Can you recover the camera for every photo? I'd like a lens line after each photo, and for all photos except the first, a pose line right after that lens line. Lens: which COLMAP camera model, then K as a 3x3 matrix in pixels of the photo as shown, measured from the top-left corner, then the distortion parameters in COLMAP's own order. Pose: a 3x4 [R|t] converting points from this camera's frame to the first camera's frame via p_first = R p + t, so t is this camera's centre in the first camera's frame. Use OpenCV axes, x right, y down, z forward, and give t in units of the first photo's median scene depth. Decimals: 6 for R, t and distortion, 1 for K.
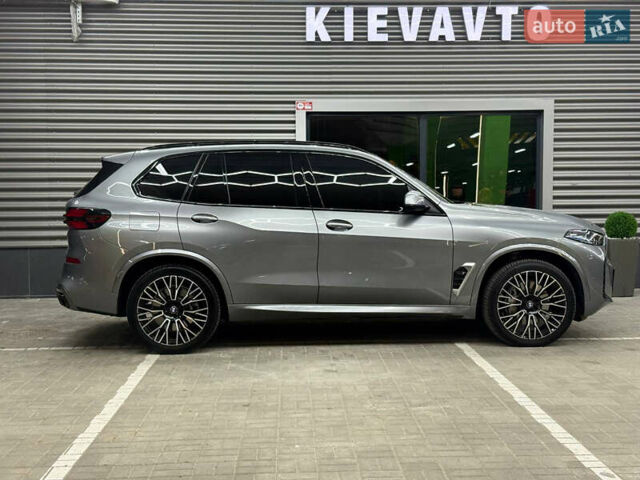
lens RADIAL K [[888.1, 0, 320.0], [0, 888.1, 240.0], [0, 0, 1]] dist [0.220910, -0.500010]
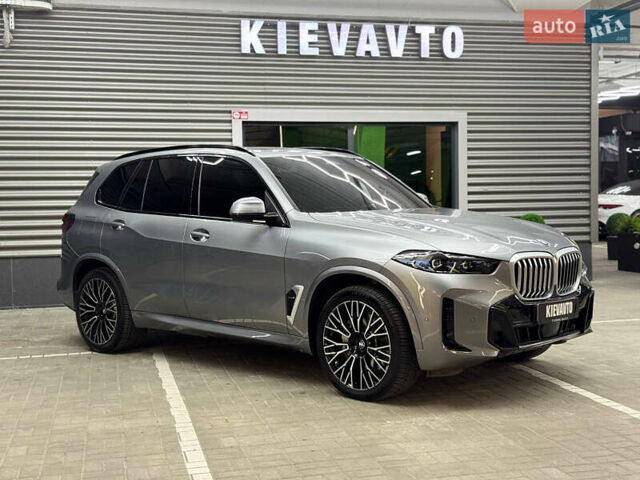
lens RADIAL K [[888.1, 0, 320.0], [0, 888.1, 240.0], [0, 0, 1]] dist [0.220910, -0.500010]
pose [[0.979007, -0.020050, 0.202837, -0.141018], [0.022682, 0.999686, -0.010658, 0.007055], [-0.202560, 0.015035, 0.979154, -0.027552]]
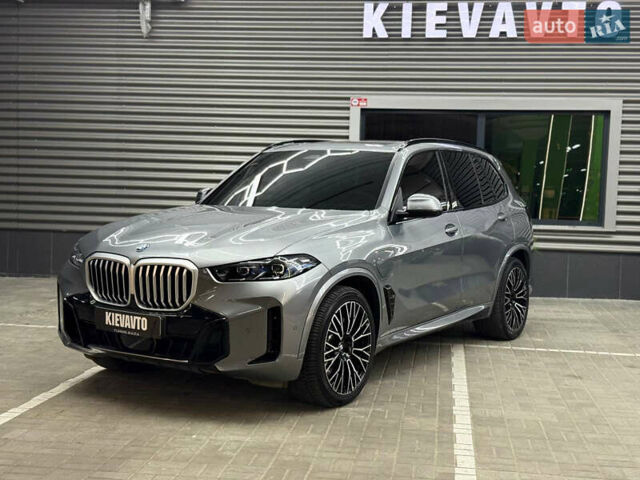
lens RADIAL K [[888.1, 0, 320.0], [0, 888.1, 240.0], [0, 0, 1]] dist [0.220910, -0.500010]
pose [[0.983339, 0.044708, -0.176198, 0.123402], [-0.043559, 0.998997, 0.010383, -0.004636], [0.176485, -0.002535, 0.984300, 0.007294]]
